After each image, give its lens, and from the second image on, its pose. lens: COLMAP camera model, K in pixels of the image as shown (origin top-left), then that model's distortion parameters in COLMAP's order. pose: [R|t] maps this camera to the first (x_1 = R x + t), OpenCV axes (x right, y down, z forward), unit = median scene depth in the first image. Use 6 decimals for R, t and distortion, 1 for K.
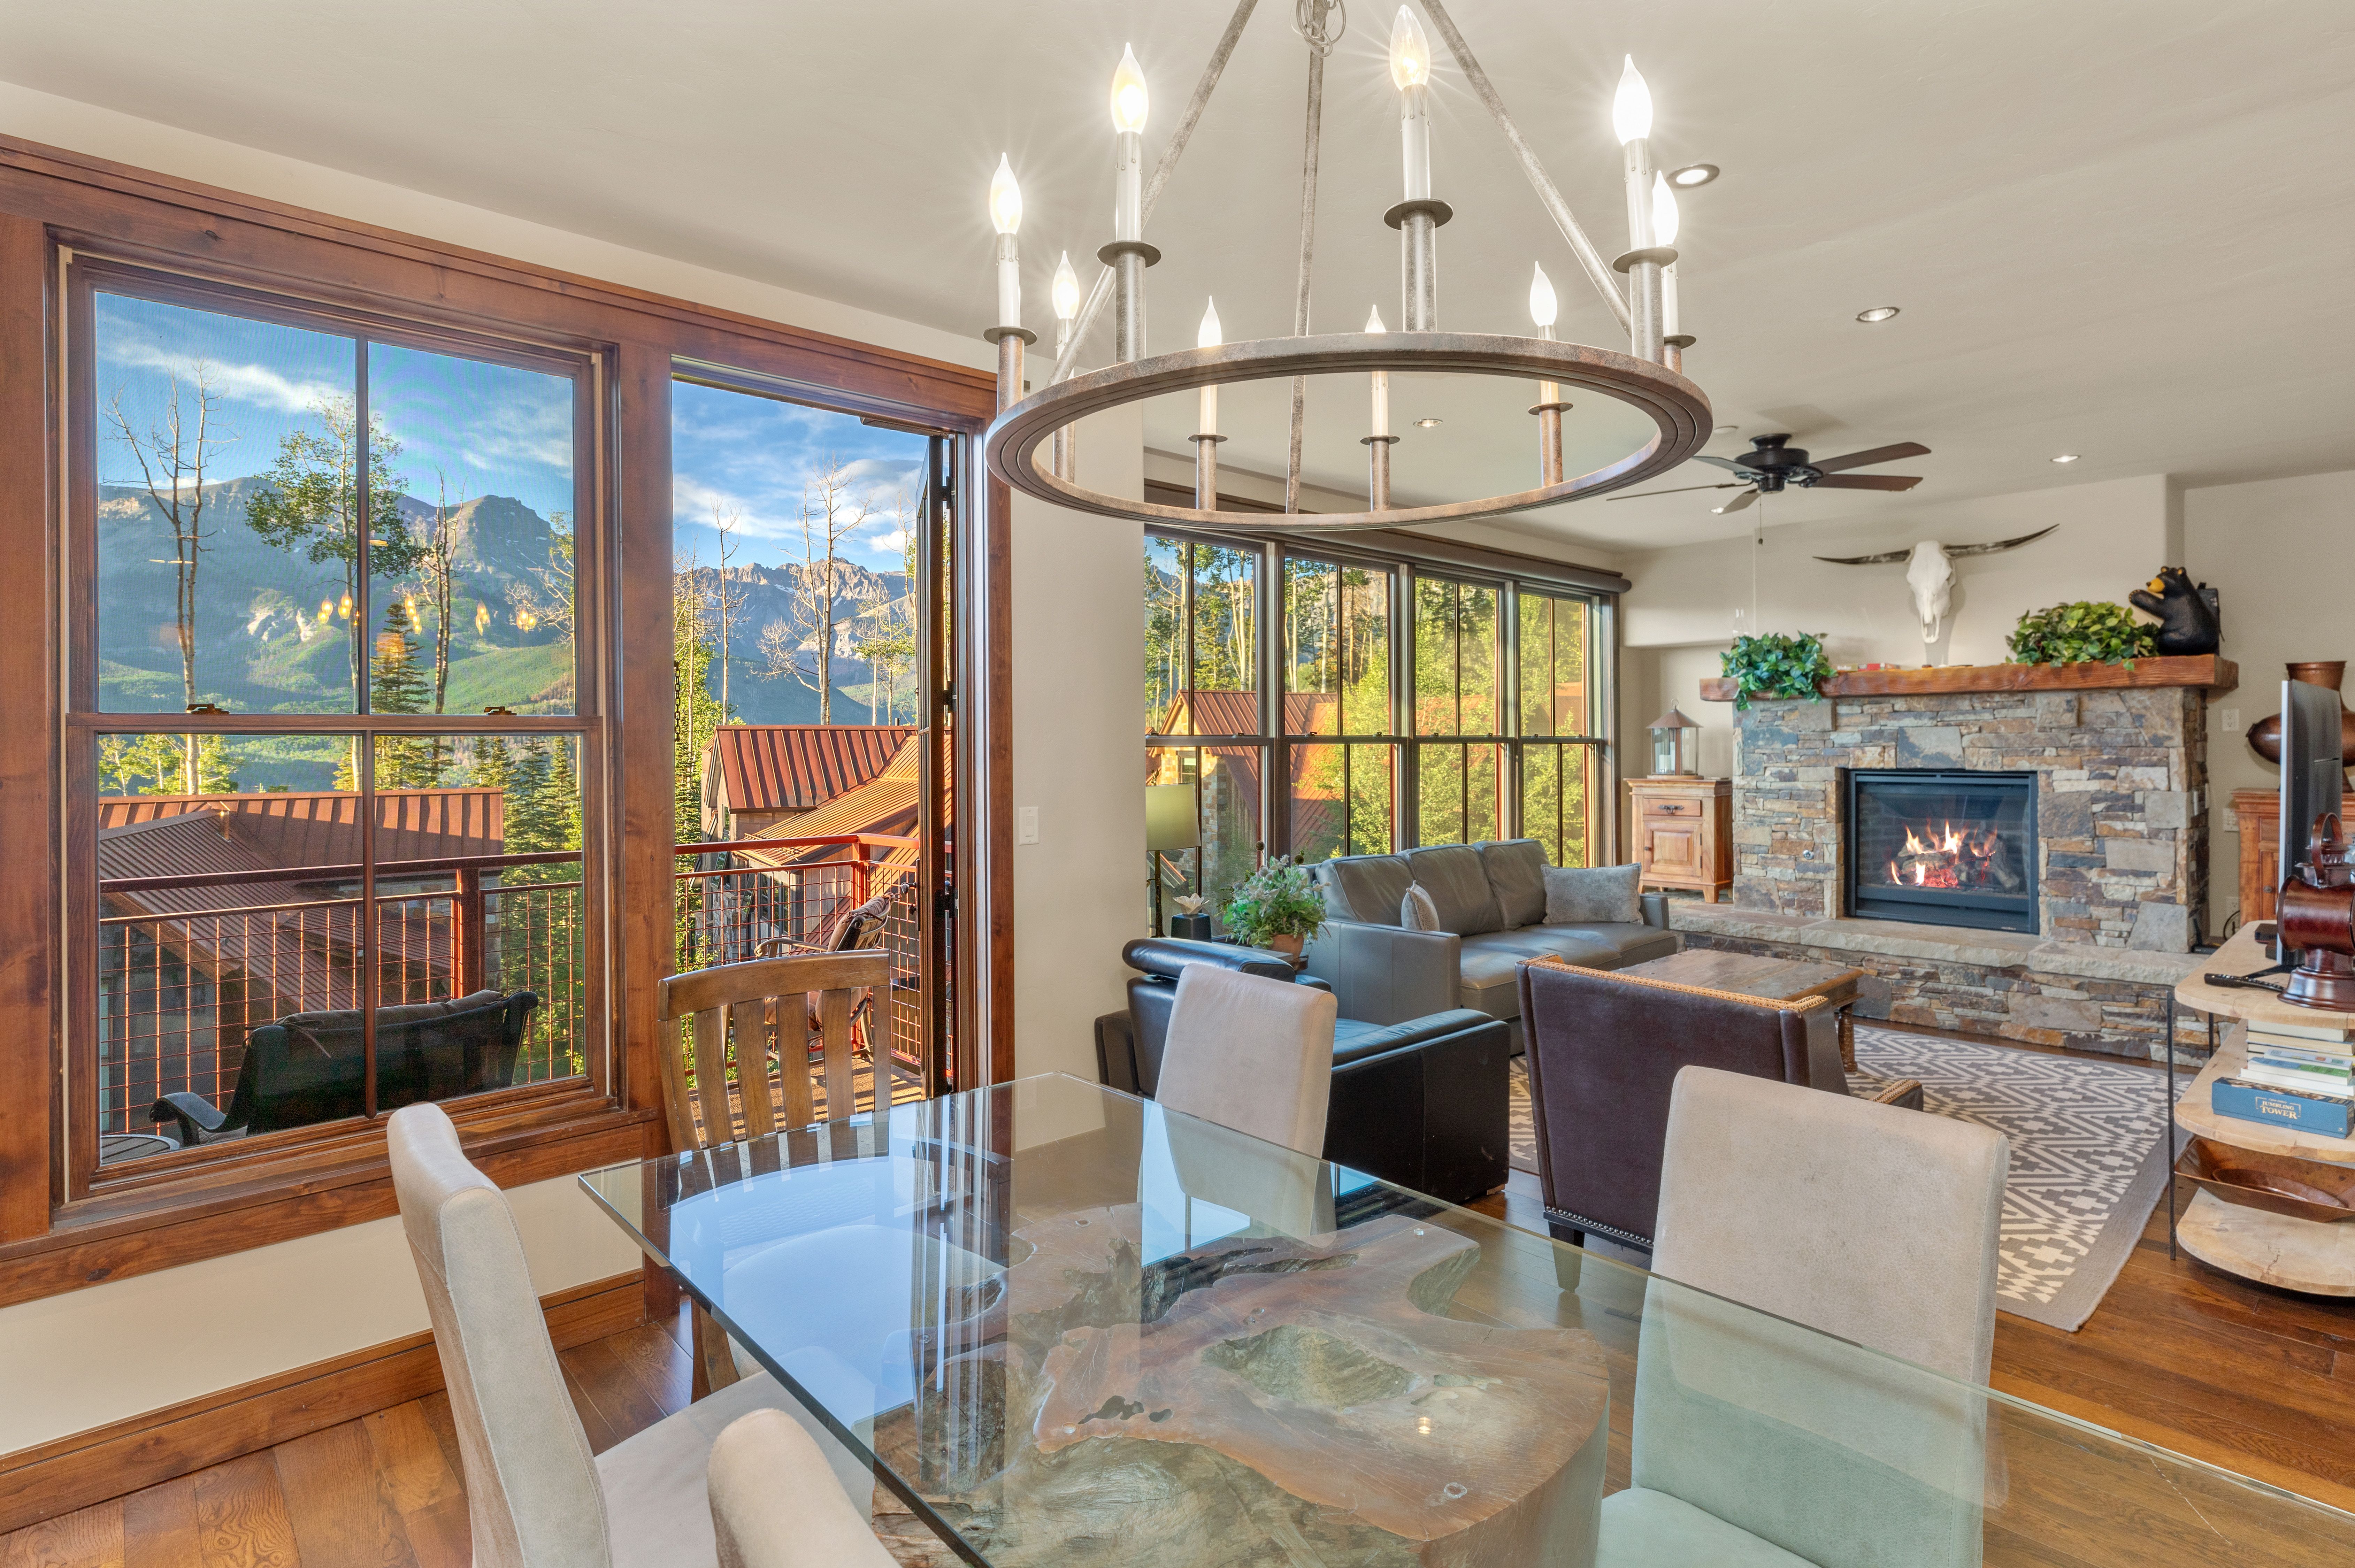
lens RADIAL K [[1185.0, 0, 1175.9], [0, 1185.0, 738.0], [0, 0, 1]] dist [-0.015211, -0.002520]
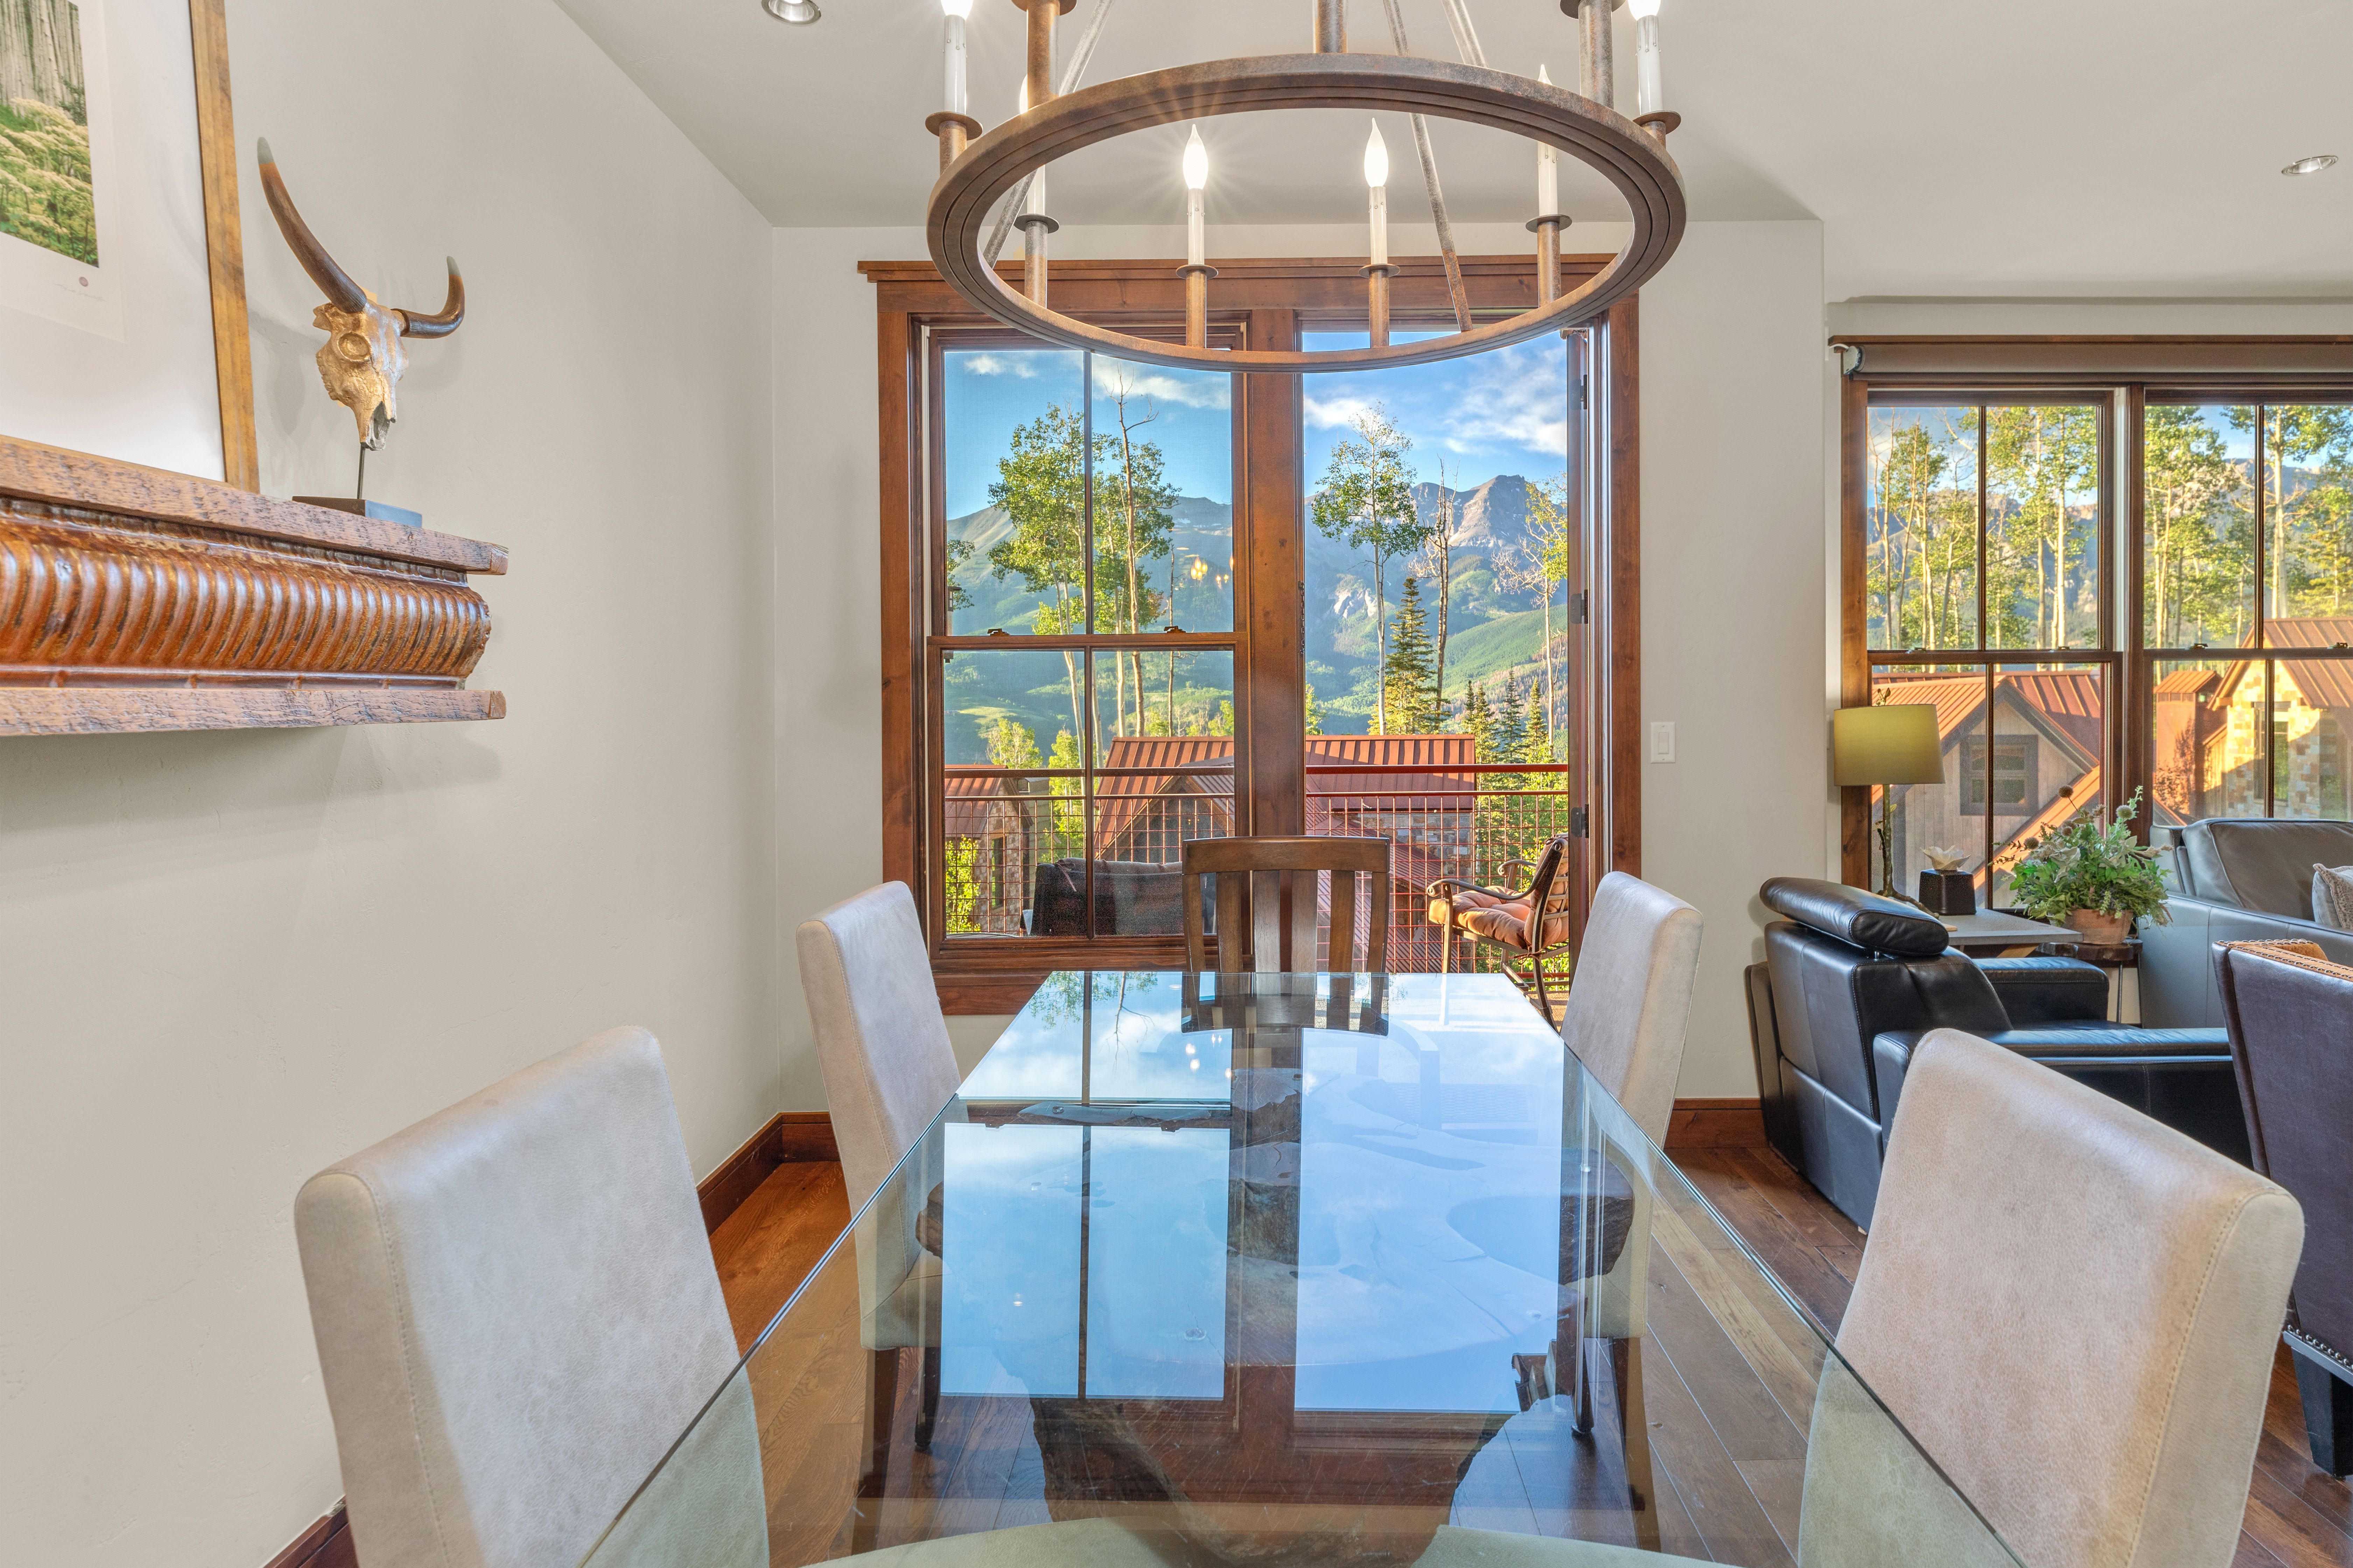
lens RADIAL K [[1183.9, 0, 1211.8], [0, 1183.9, 741.8], [0, 0, 1]] dist [-0.015211, -0.002520]
pose [[0.721650, 0.025325, -0.691795, 0.164170], [0.002870, 0.999213, 0.039573, 0.022991], [0.692252, -0.030543, 0.721009, 0.063193]]
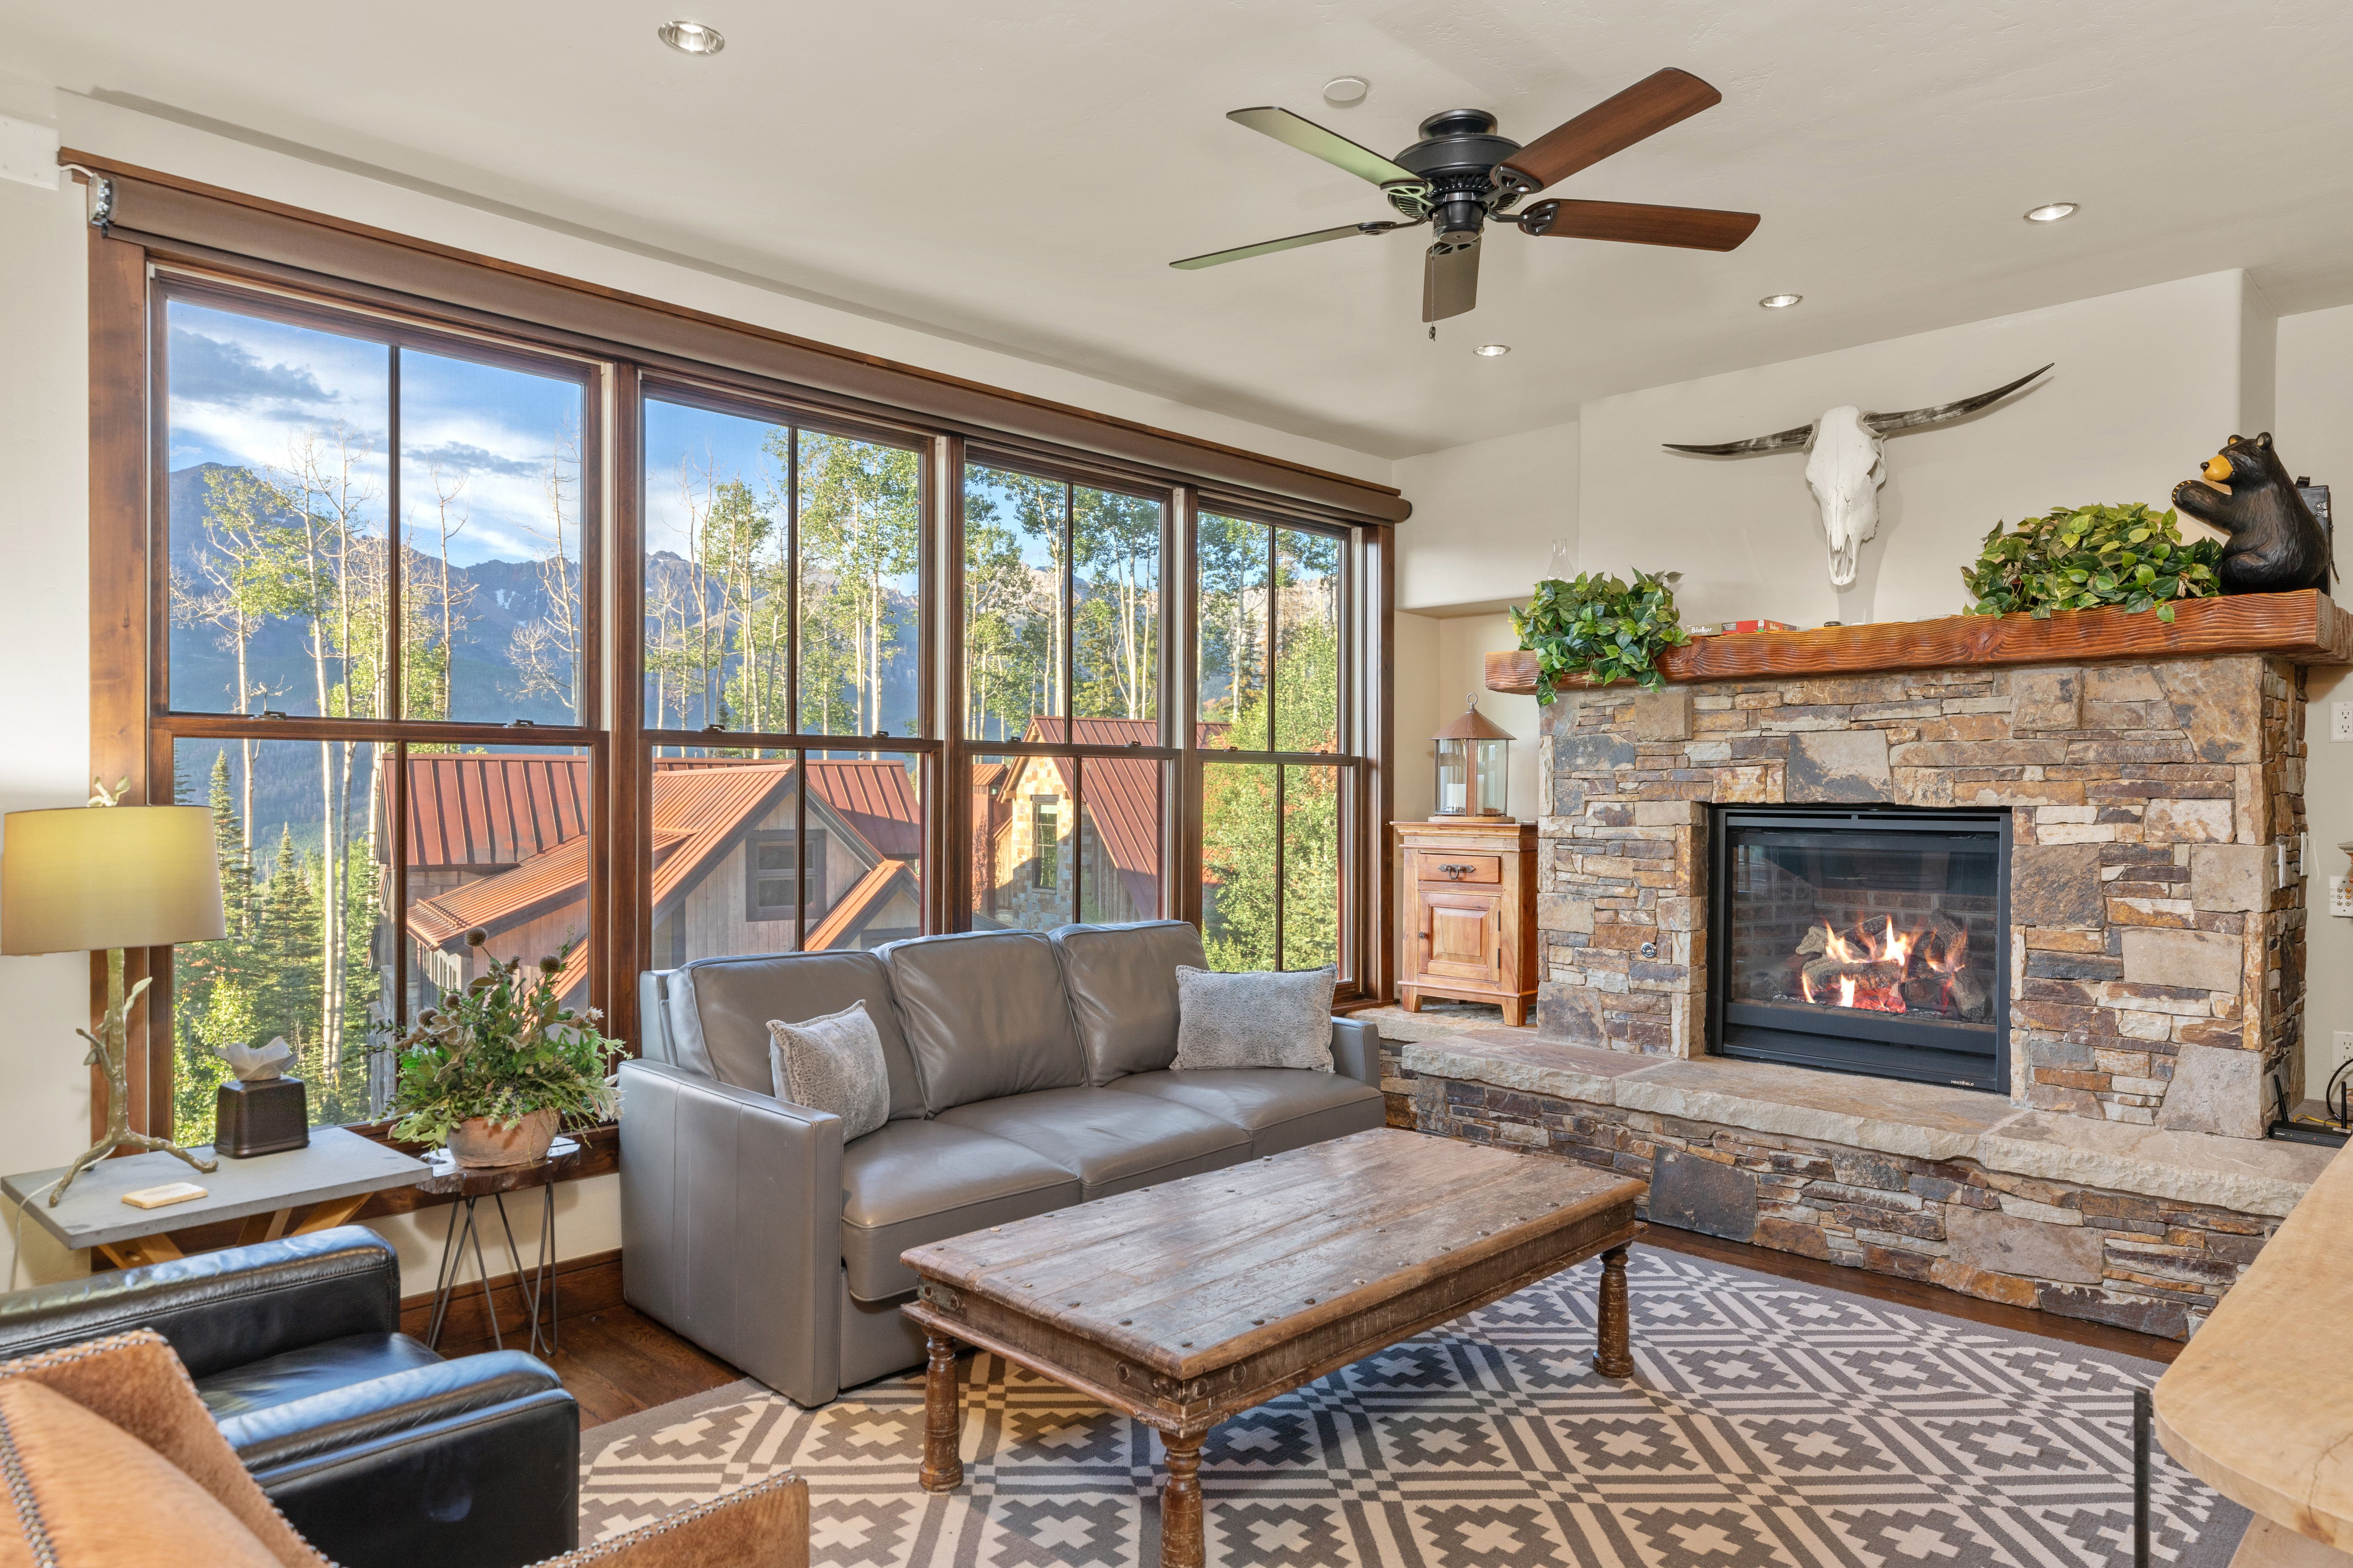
lens RADIAL K [[1436.9, 0, 1197.3], [0, 1436.9, 805.4], [0, 0, 1]] dist [0.002322, -0.008589]
pose [[0.998295, 0.009309, 0.057625, 0.287116], [-0.010097, 0.999859, 0.013394, 0.020603], [-0.057492, -0.013953, 0.998248, 0.315123]]
